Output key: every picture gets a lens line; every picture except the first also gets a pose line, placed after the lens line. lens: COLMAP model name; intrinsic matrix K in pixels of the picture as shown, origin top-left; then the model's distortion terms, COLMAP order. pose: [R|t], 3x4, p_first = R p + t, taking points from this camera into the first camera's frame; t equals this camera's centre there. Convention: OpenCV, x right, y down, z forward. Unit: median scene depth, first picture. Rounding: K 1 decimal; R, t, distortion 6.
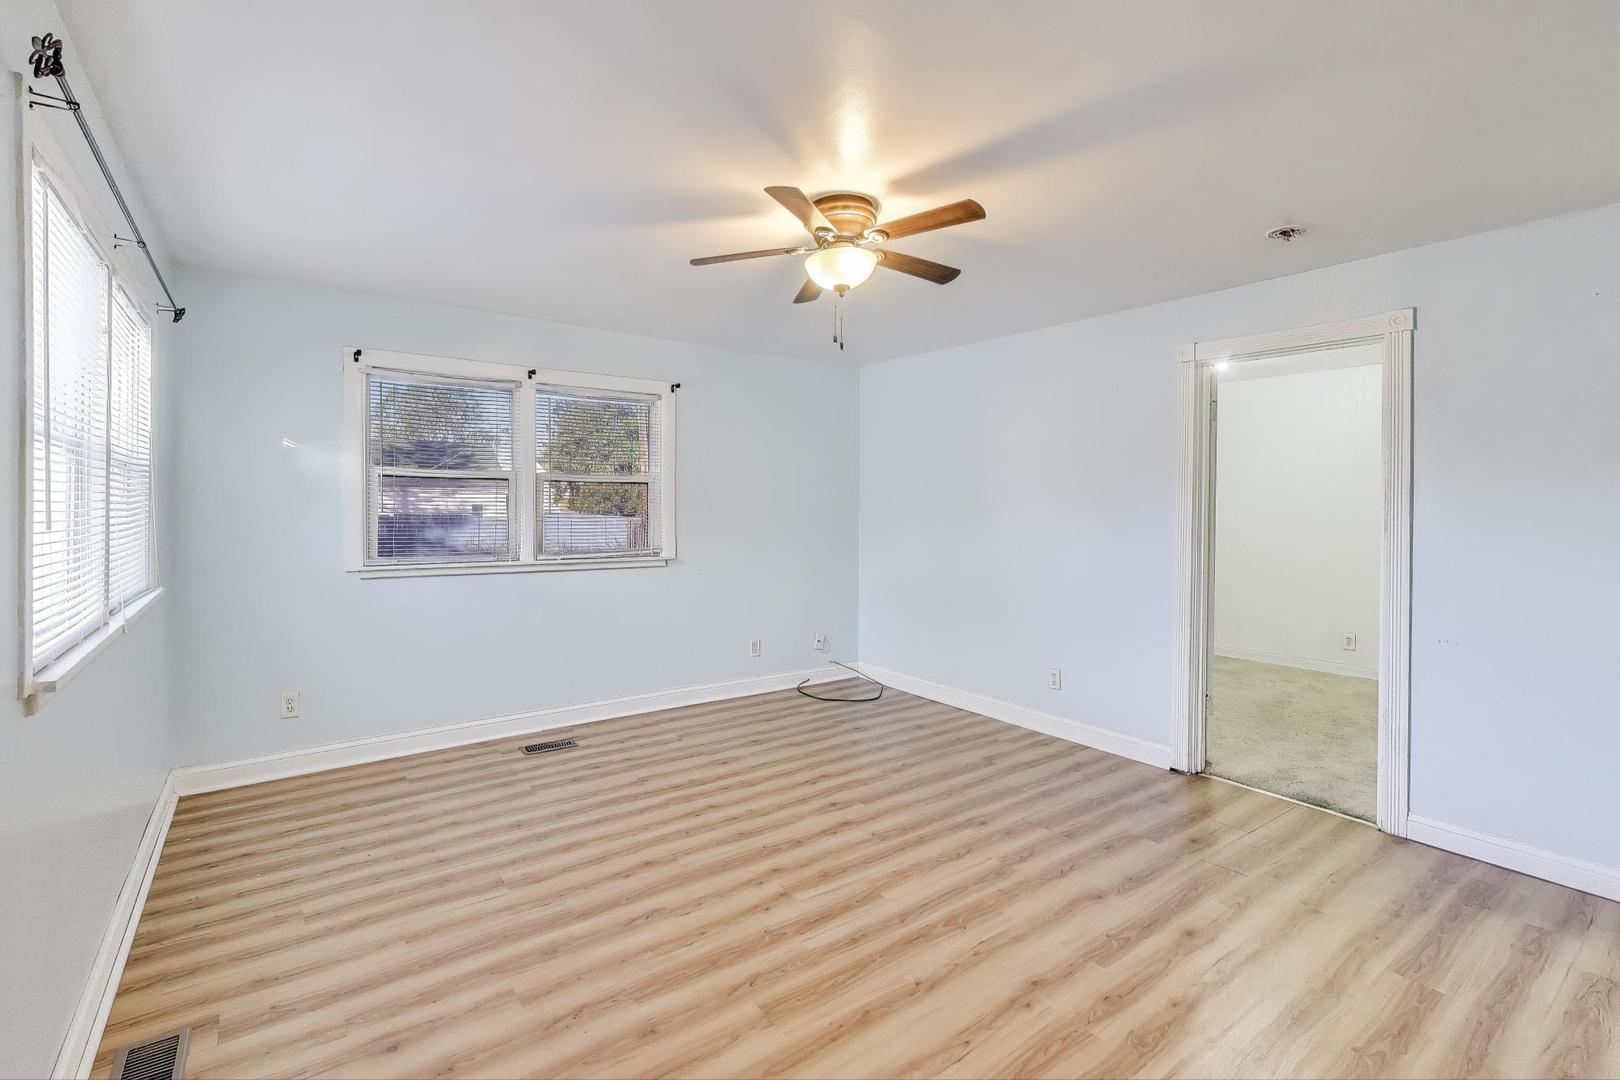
lens RADIAL K [[744.8, 0, 805.7], [0, 744.8, 521.2], [0, 0, 1]] dist [0.000257, -0.000180]
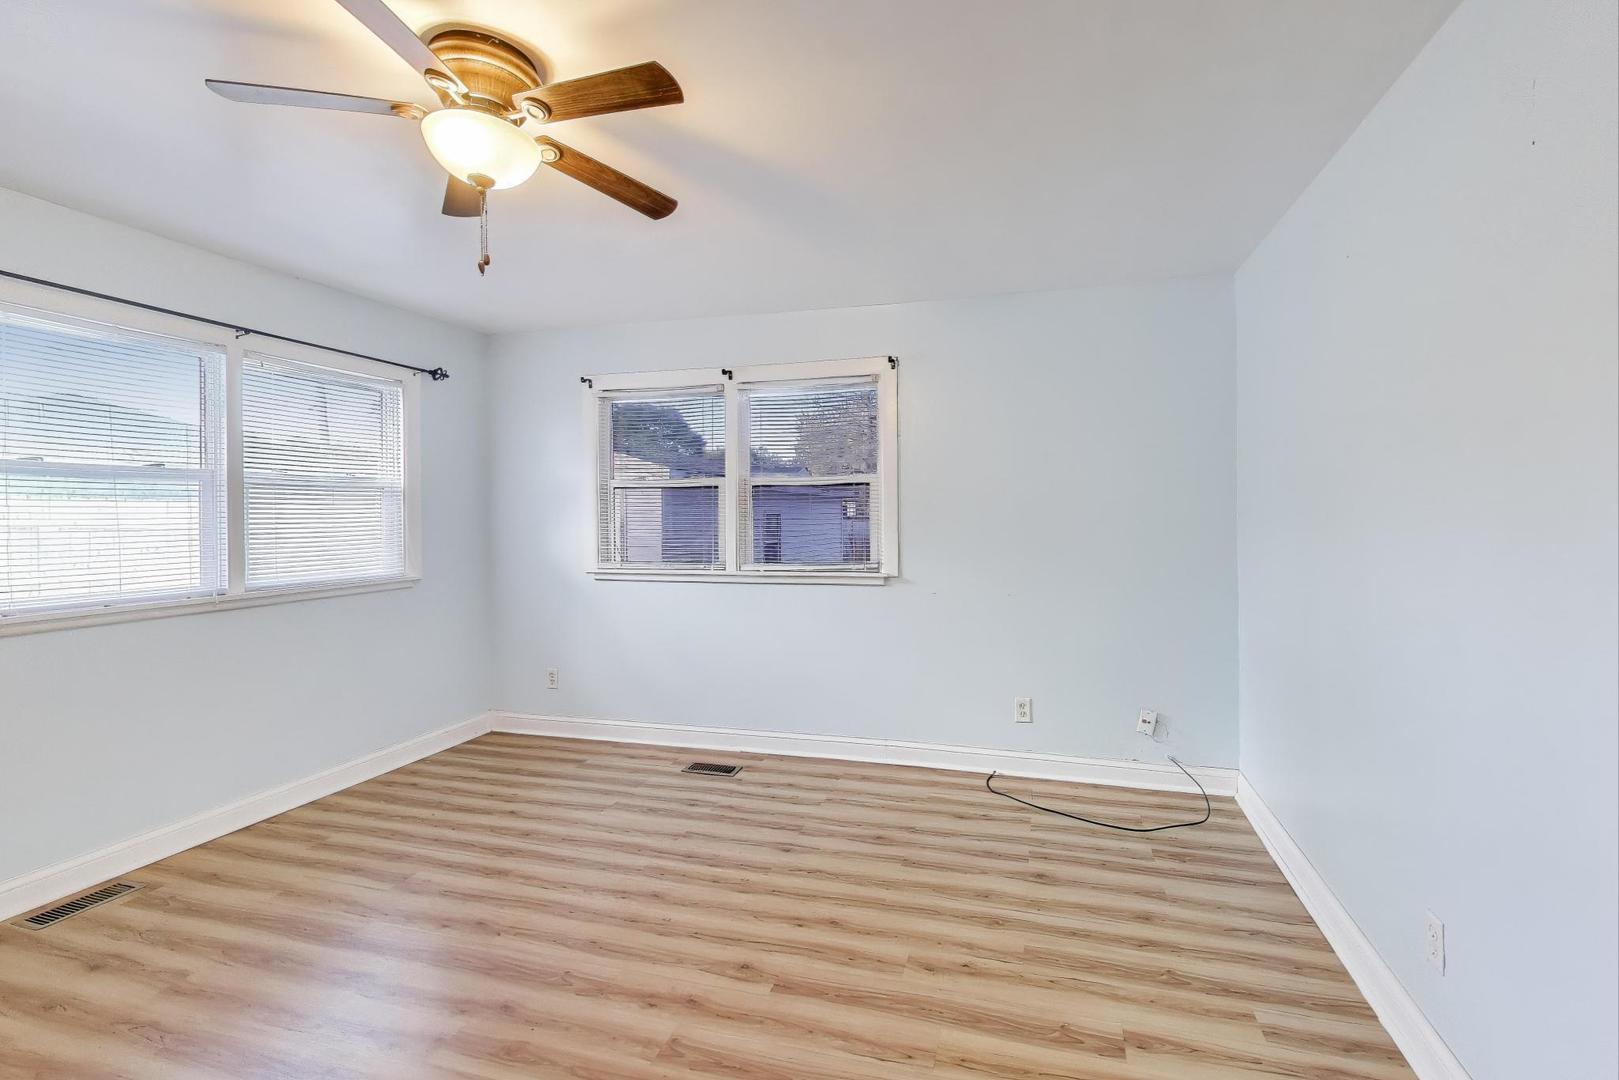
lens RADIAL K [[744.3, 0, 805.2], [0, 744.3, 521.2], [0, 0, 1]] dist [0.000257, -0.000180]
pose [[0.595404, -0.009206, -0.803373, 0.511268], [-0.007009, 0.999837, -0.016653, 0.007144], [0.803396, 0.015546, 0.595243, 0.573073]]
